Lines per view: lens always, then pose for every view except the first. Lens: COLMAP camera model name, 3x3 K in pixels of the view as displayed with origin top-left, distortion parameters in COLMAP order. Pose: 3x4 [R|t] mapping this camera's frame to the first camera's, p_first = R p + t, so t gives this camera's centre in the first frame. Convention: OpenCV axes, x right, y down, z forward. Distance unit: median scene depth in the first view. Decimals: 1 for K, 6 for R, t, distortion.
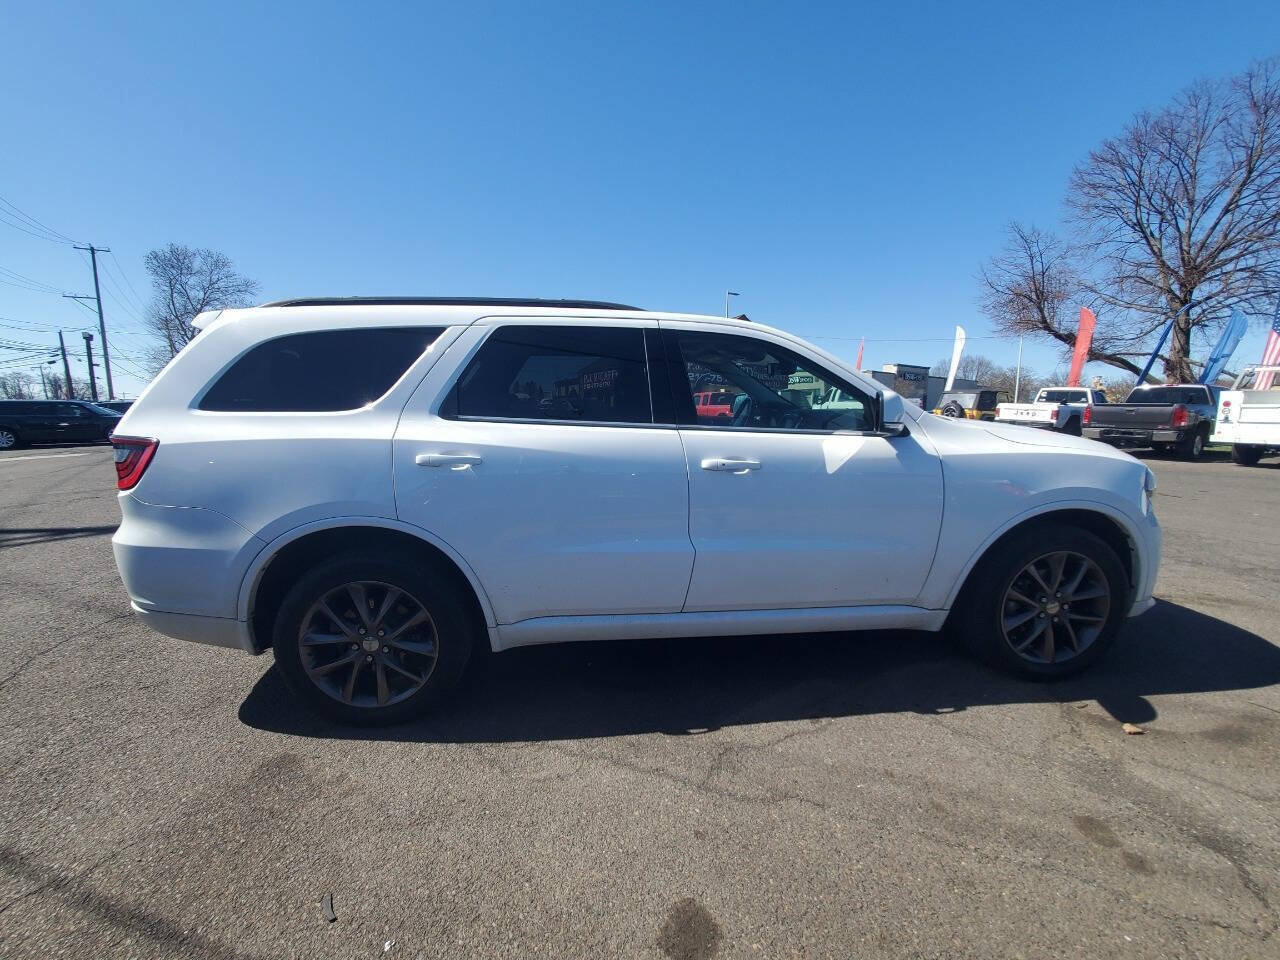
lens RADIAL K [[531.1, 0, 636.3], [0, 531.1, 482.7], [0, 0, 1]] dist [-0.002460, 0.000048]
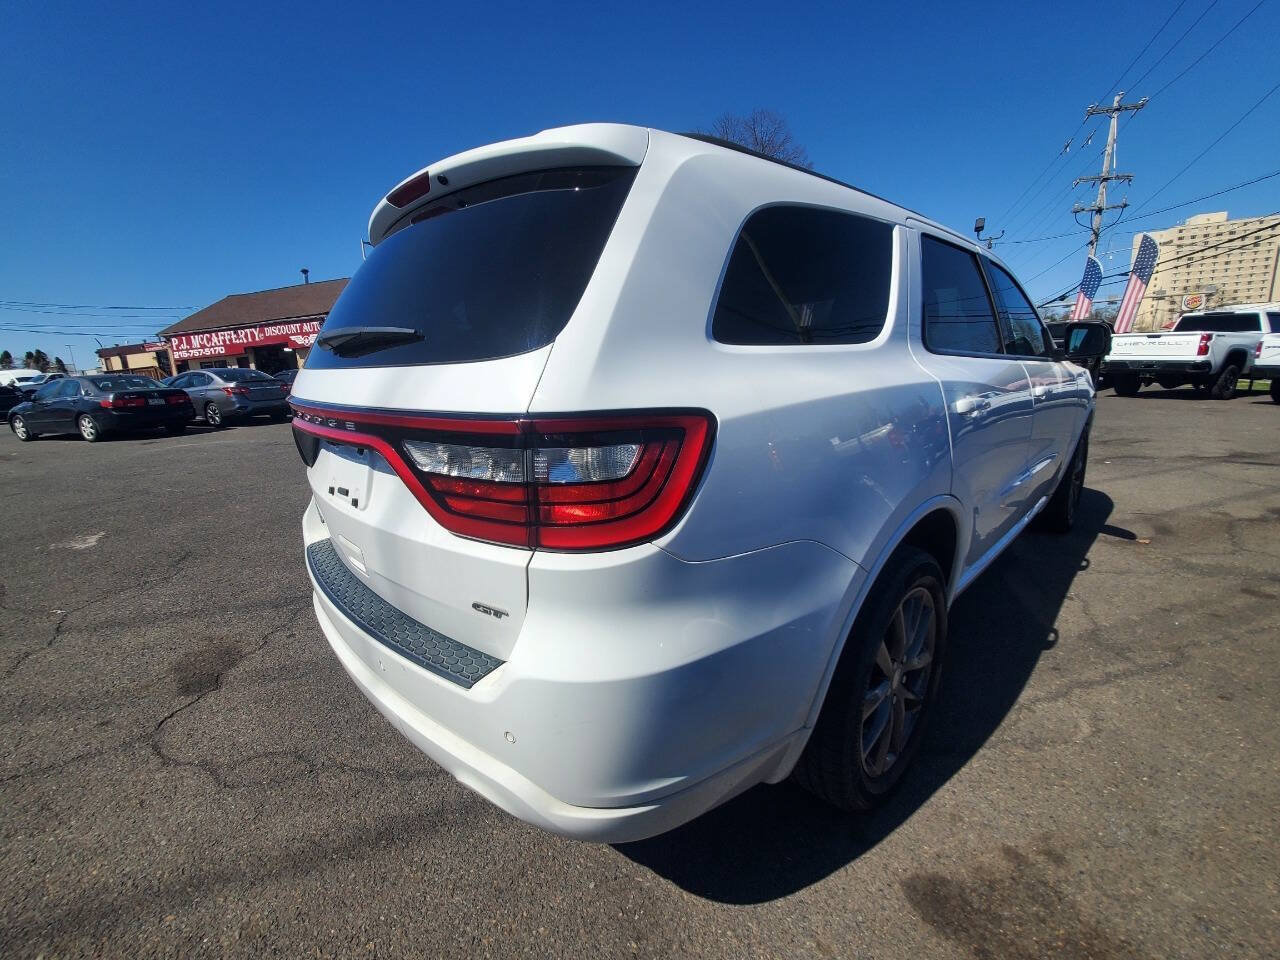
lens RADIAL K [[531.1, 0, 636.3], [0, 531.1, 482.7], [0, 0, 1]] dist [-0.002460, 0.000048]
pose [[0.784237, -0.168920, 0.597024, -1.227143], [0.130363, 0.985608, 0.107623, -0.077791], [-0.606612, -0.006572, 0.794971, 0.700296]]
